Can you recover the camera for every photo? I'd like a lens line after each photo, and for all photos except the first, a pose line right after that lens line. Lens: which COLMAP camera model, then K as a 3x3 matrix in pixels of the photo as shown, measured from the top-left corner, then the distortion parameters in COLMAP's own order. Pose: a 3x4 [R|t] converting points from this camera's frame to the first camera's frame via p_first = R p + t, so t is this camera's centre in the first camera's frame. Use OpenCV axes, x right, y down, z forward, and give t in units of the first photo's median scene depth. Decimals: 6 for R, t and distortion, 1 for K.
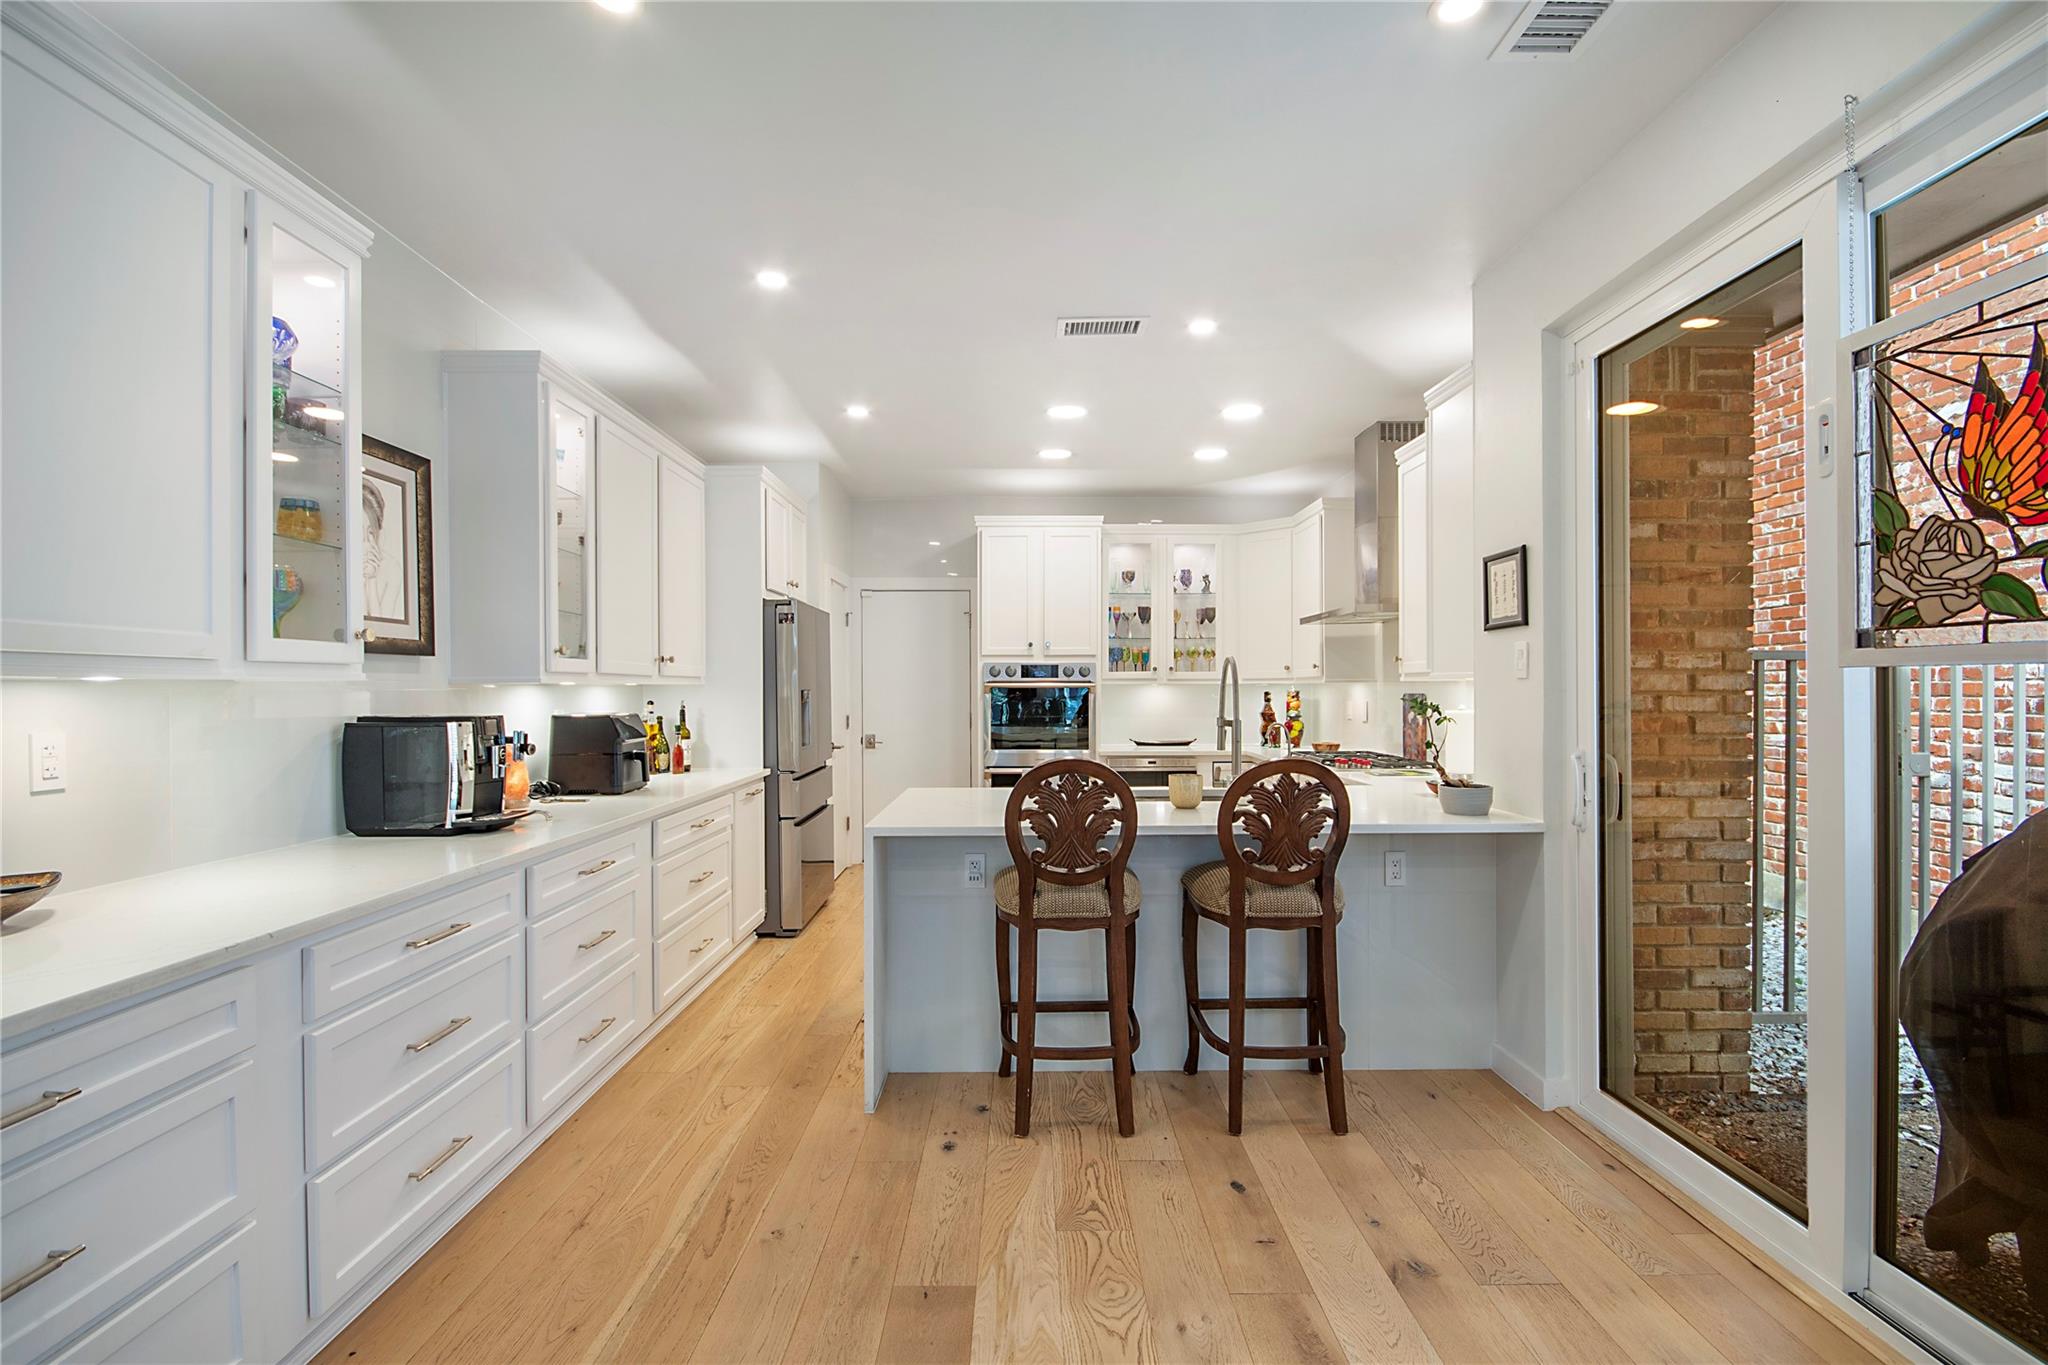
lens RADIAL K [[921.6, 0, 1012.9], [0, 921.6, 689.4], [0, 0, 1]] dist [0.003844, -0.008318]
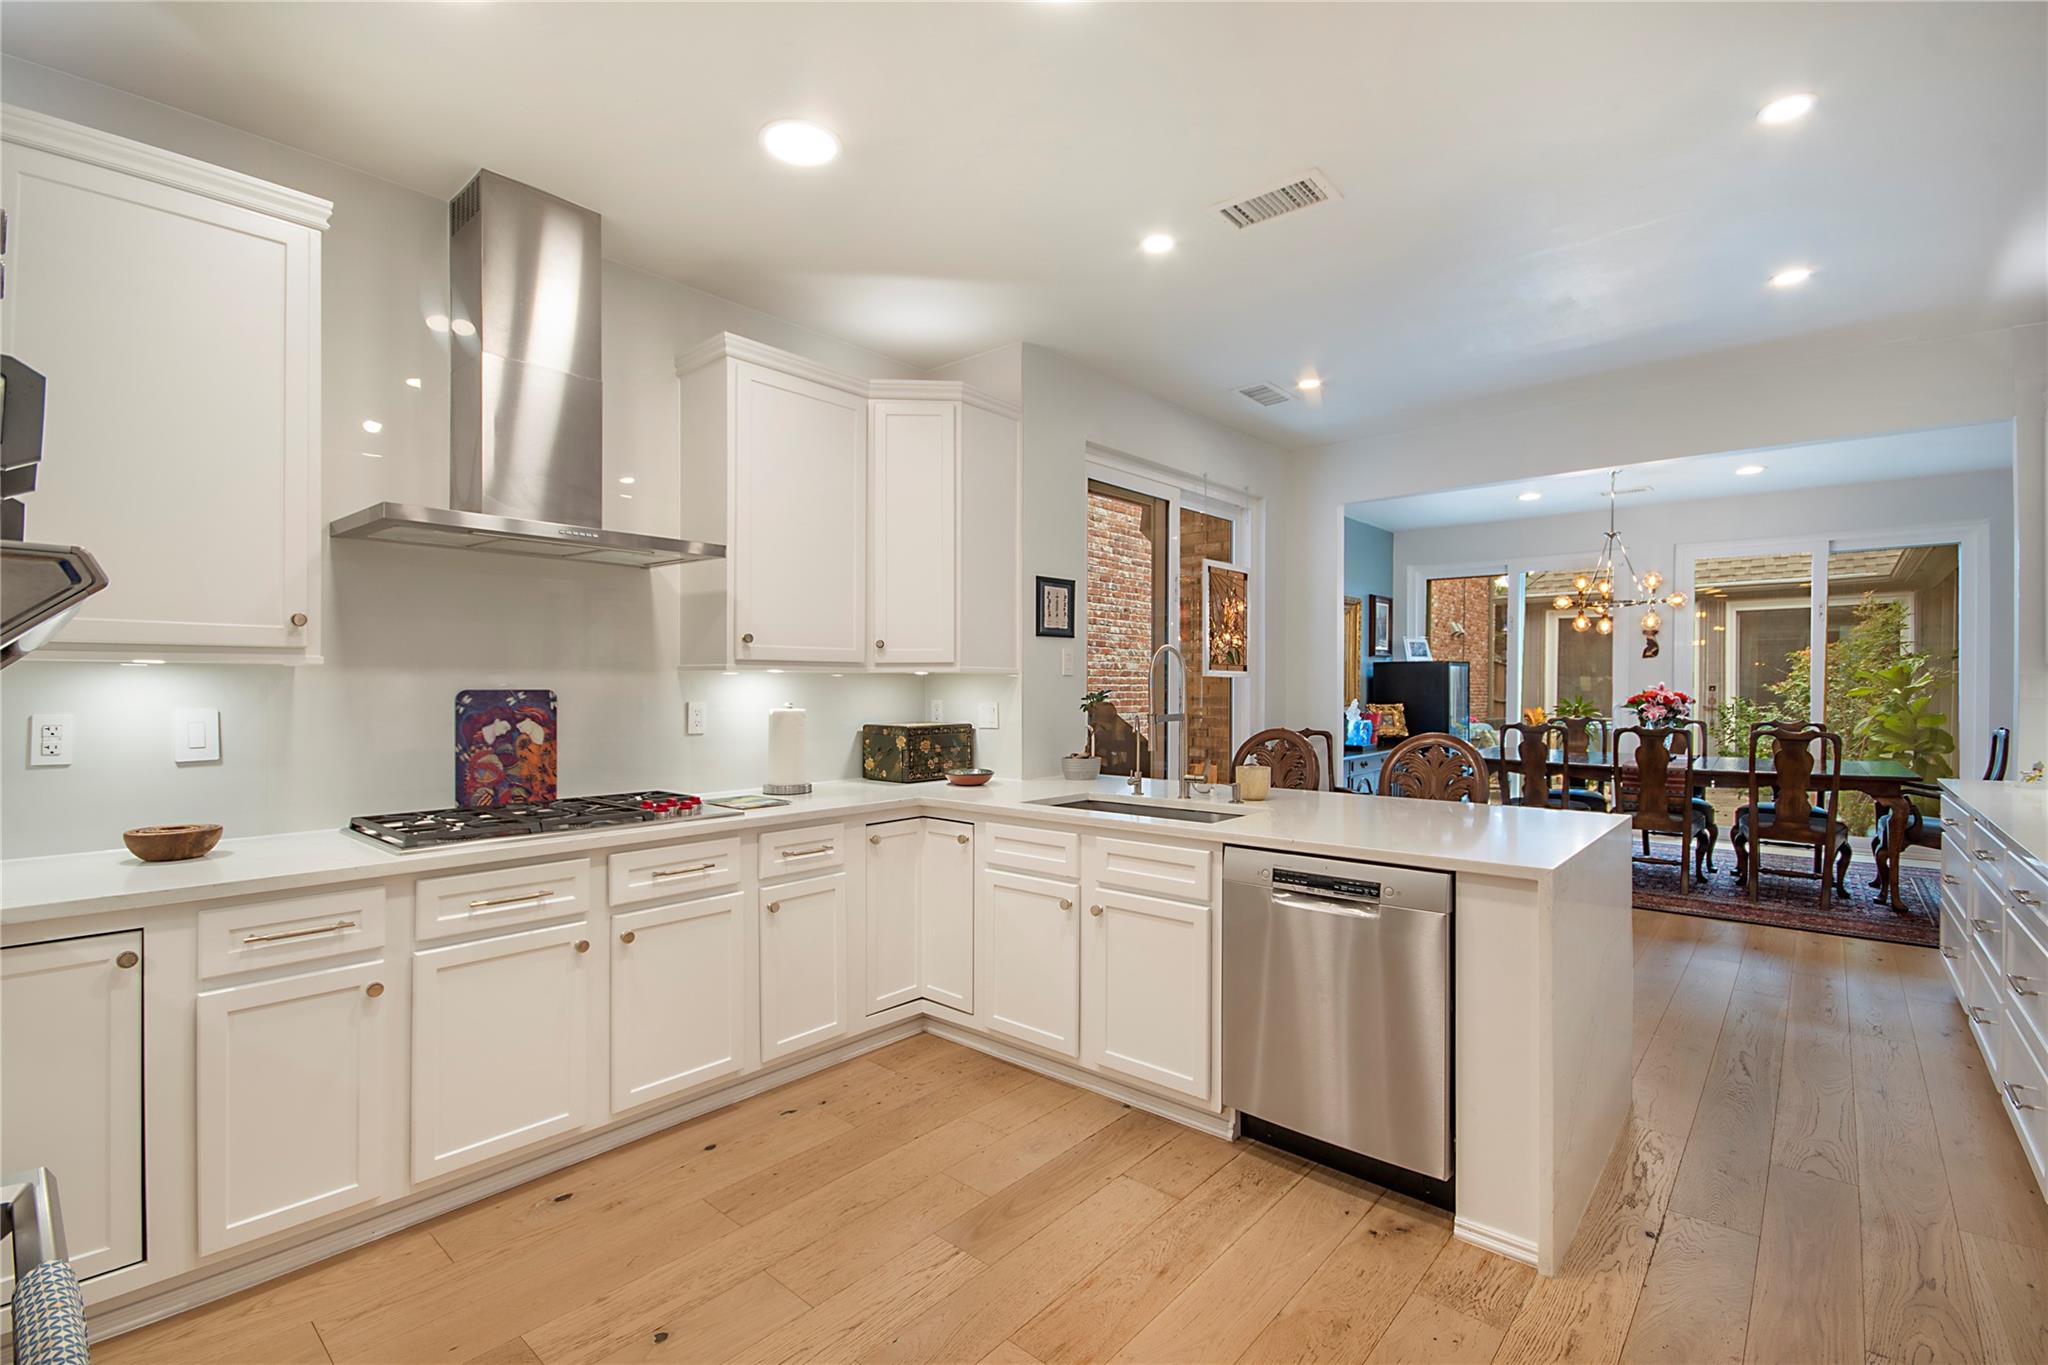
lens RADIAL K [[921.6, 0, 1024.5], [0, 921.6, 689.2], [0, 0, 1]] dist [0.003844, -0.008318]
pose [[-0.764072, 0.002826, 0.645125, -0.292848], [0.002536, 0.999996, -0.001377, 0.010035], [-0.645126, 0.000584, -0.764076, 2.116189]]
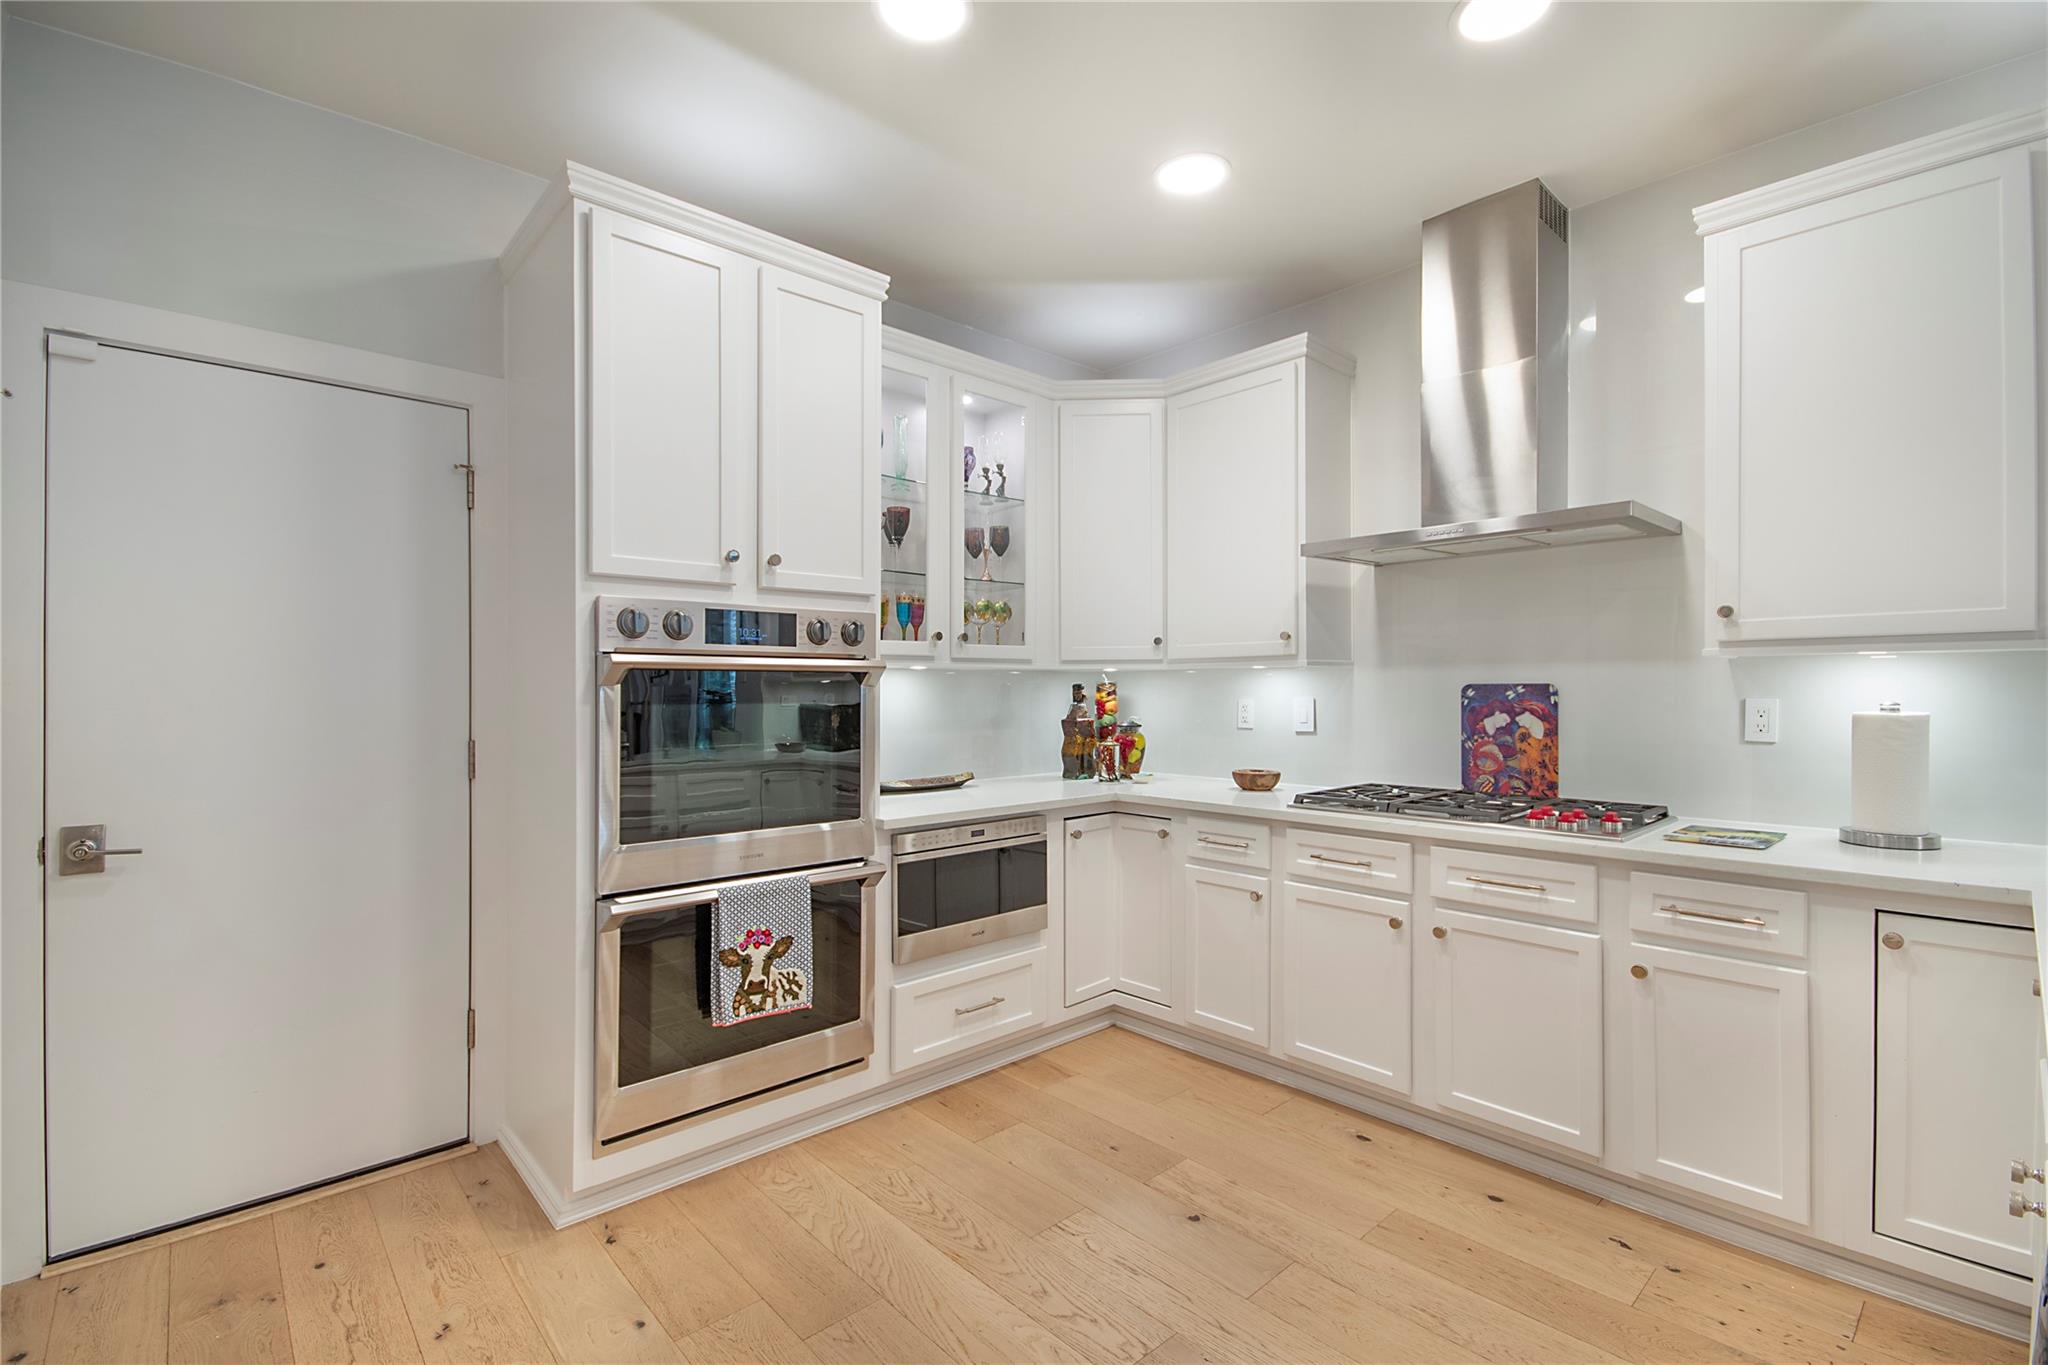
lens RADIAL K [[921.6, 0, 1049.2], [0, 921.6, 689.2], [0, 0, 1]] dist [0.003844, -0.008318]
pose [[0.725565, -0.001150, 0.688153, -0.306355], [0.002180, 0.999997, -0.000626, 0.013372], [-0.688151, 0.001954, 0.725565, 1.340212]]
